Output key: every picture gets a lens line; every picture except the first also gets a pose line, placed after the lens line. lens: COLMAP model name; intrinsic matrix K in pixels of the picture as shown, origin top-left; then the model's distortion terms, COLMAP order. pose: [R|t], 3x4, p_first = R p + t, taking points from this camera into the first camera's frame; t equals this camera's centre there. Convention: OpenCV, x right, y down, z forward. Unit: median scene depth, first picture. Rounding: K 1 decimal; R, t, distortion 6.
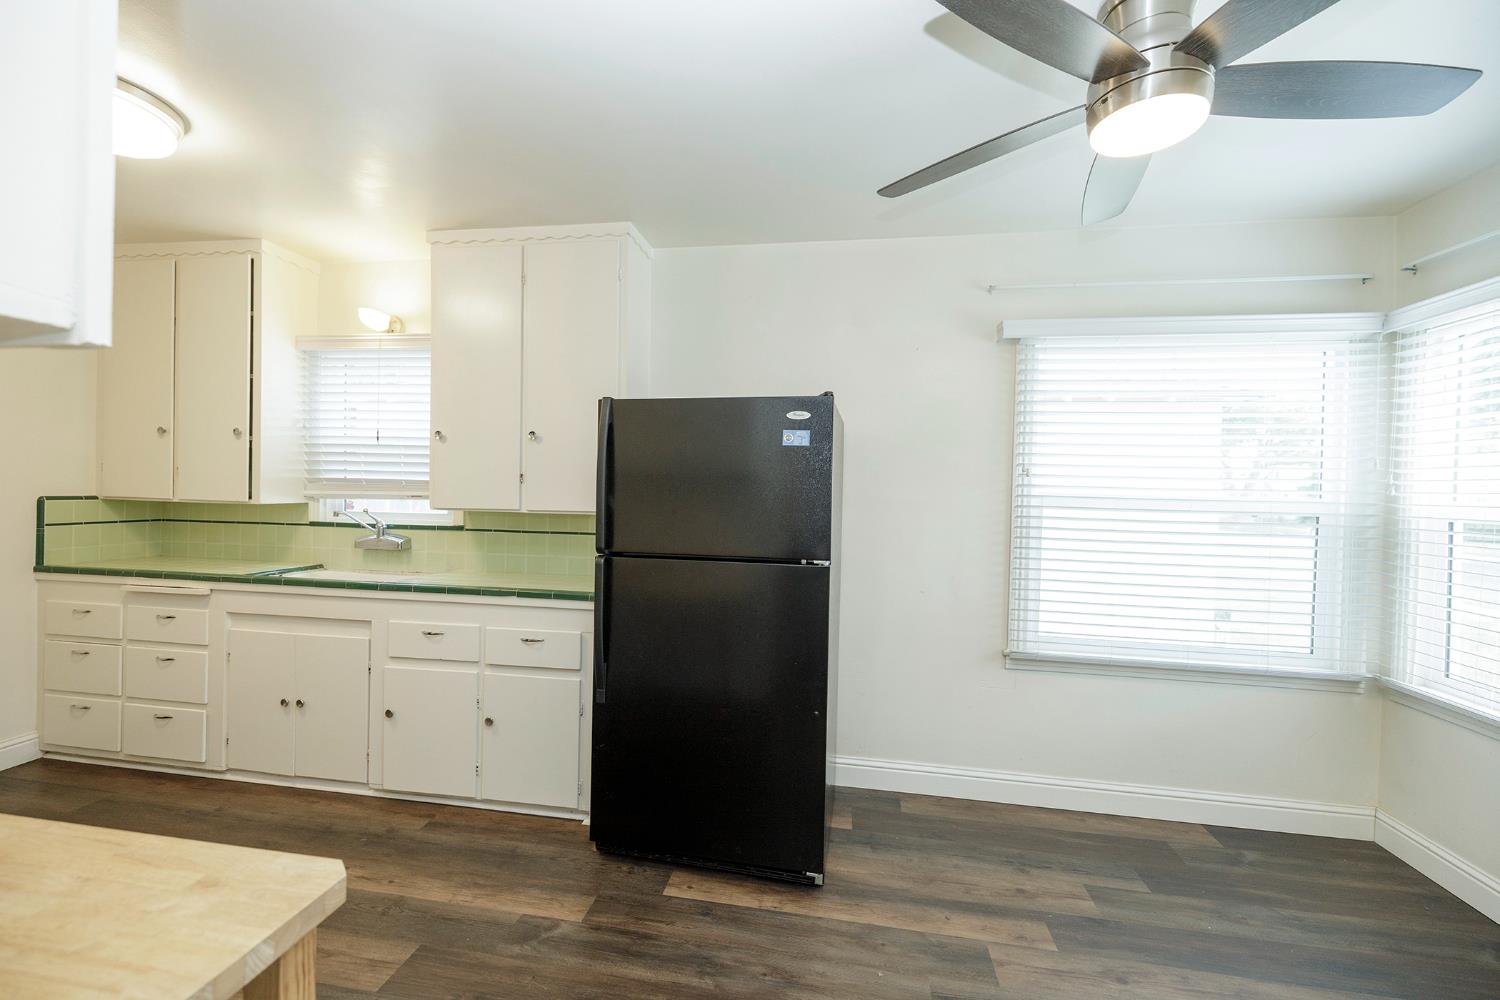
lens RADIAL K [[627.1, 0, 742.0], [0, 627.1, 497.1], [0, 0, 1]] dist [-0.000404, -0.000296]
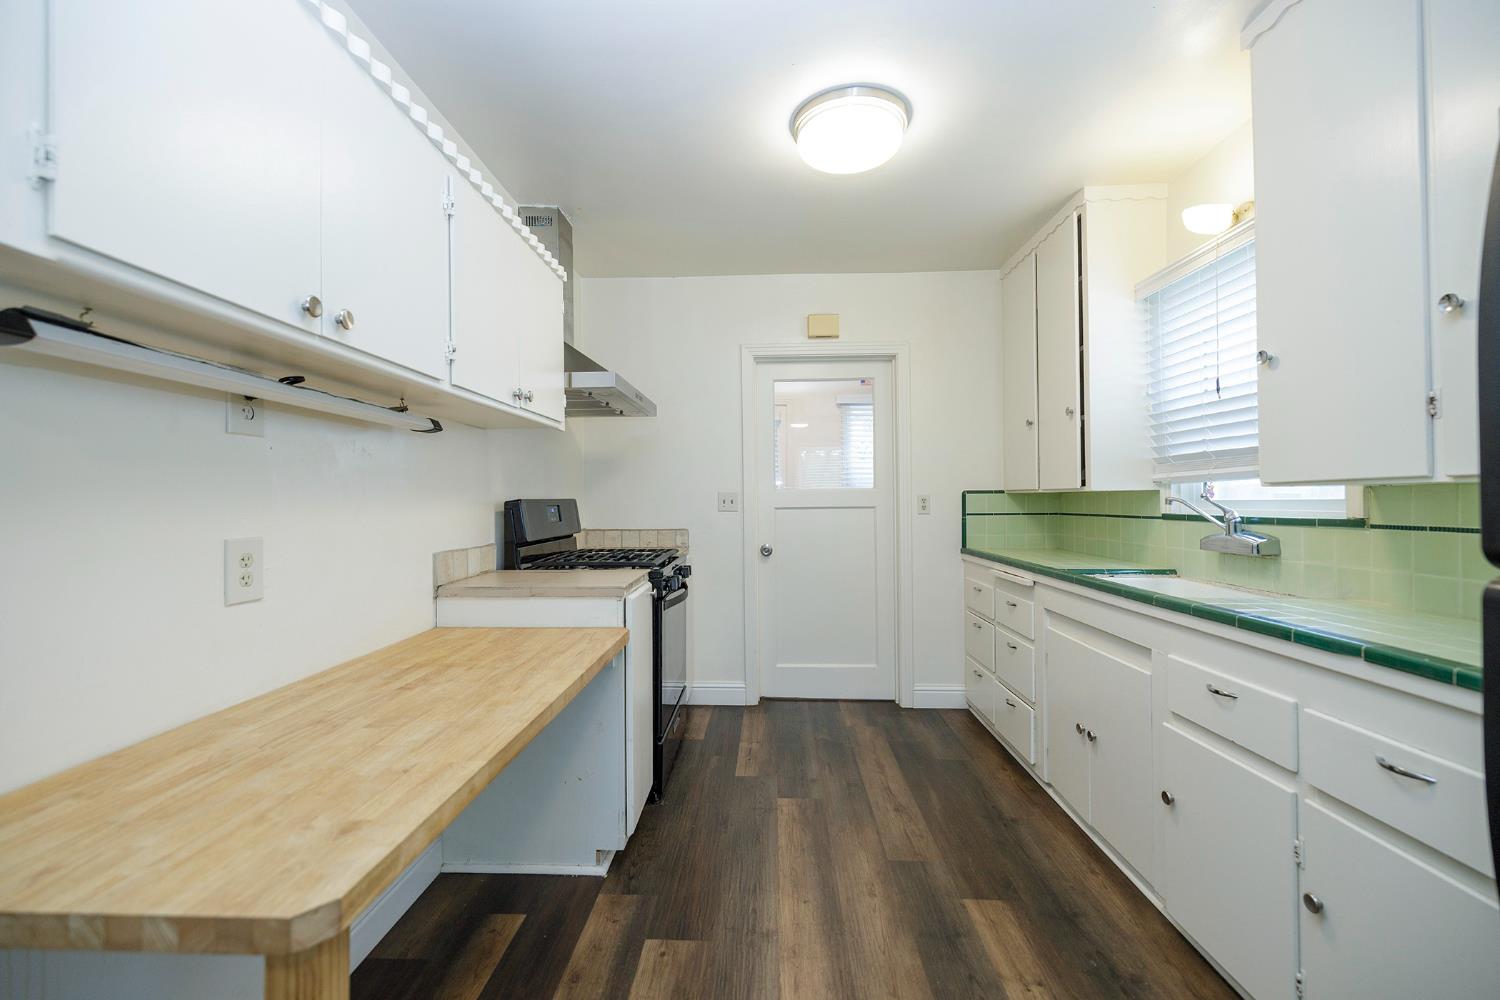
lens RADIAL K [[627.1, 0, 742.0], [0, 627.1, 497.1], [0, 0, 1]] dist [-0.000404, -0.000296]
pose [[0.106523, -0.029866, -0.993862, 0.039990], [-0.001694, 0.999542, -0.030218, 0.046743], [0.994309, 0.004902, 0.106423, 0.429229]]
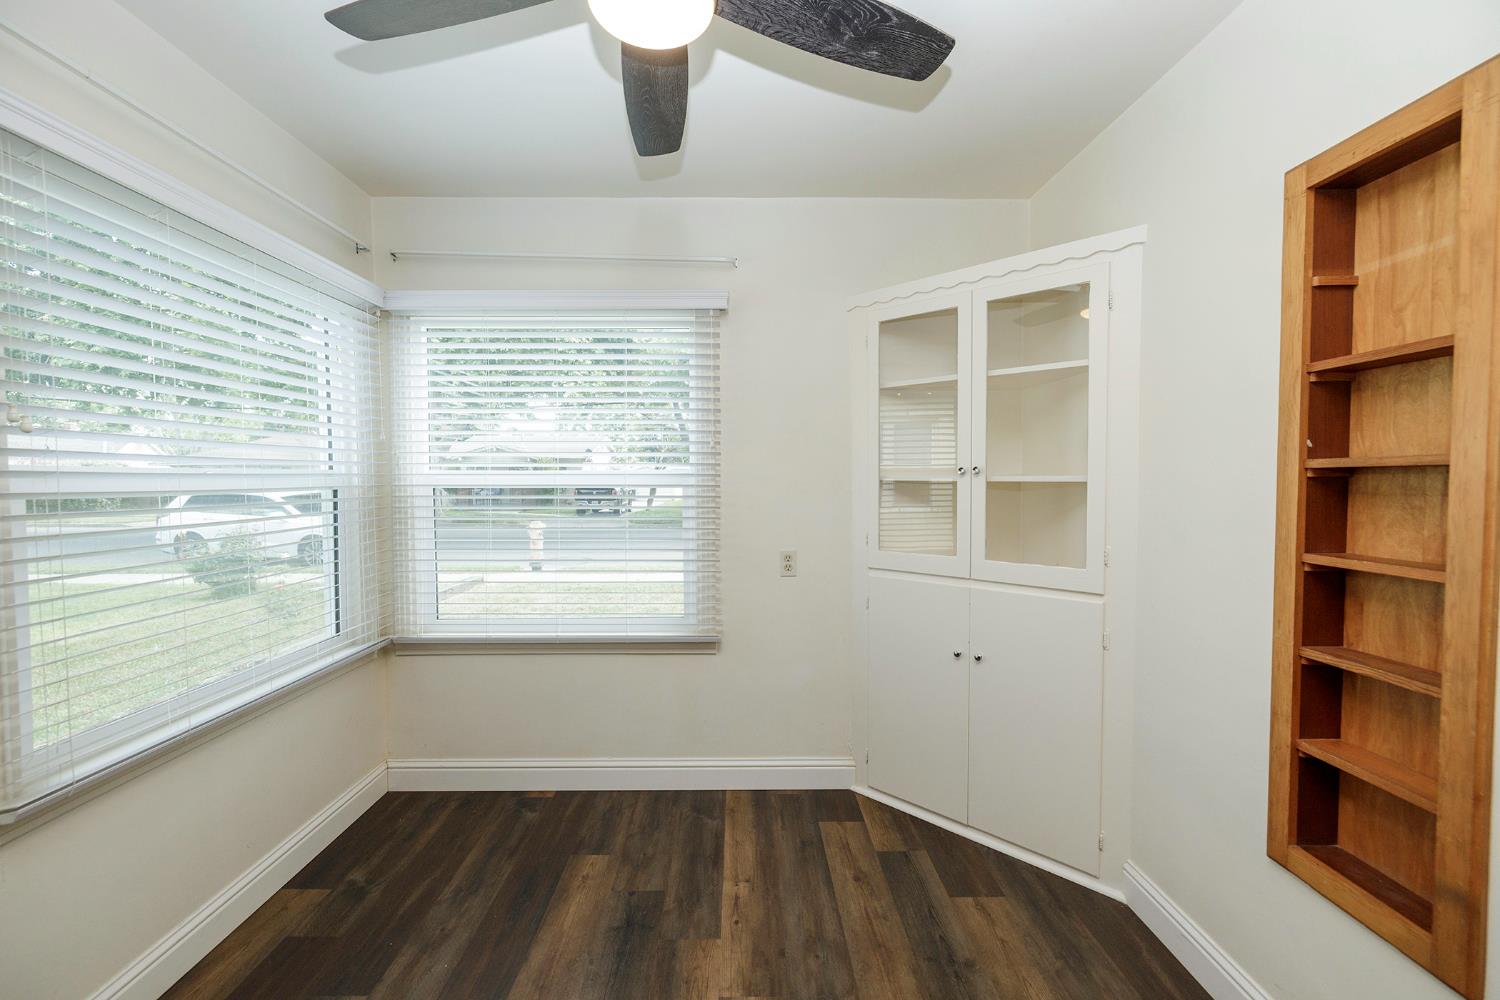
lens RADIAL K [[617.7, 0, 750.0], [0, 617.7, 500.0], [0, 0, 1]] dist [-0.000545, -0.000060]
pose [[-0.169152, -0.061326, 0.983680, -0.087591], [0.011606, 0.997869, 0.064207, -0.004646], [-0.985522, 0.022278, -0.168080, 0.493329]]
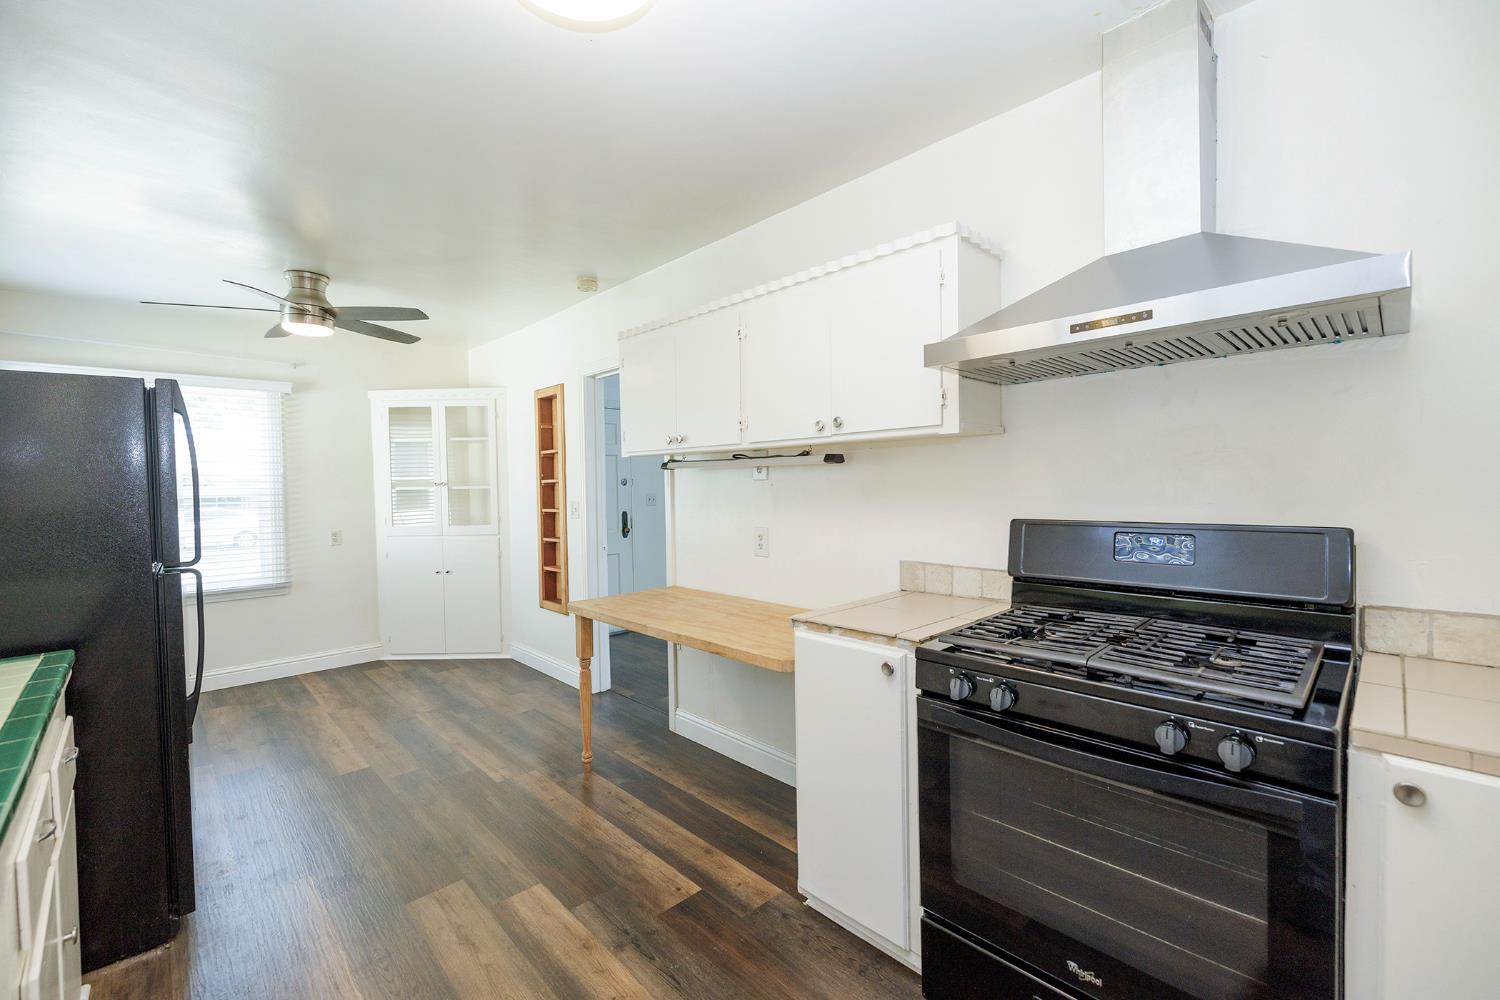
lens RADIAL K [[627.1, 0, 742.0], [0, 627.1, 497.1], [0, 0, 1]] dist [-0.000404, -0.000296]
pose [[-0.790991, -0.024775, 0.611326, -0.988686], [0.005805, 0.998831, 0.047990, -0.029290], [-0.611800, 0.041509, -0.789923, 0.901211]]
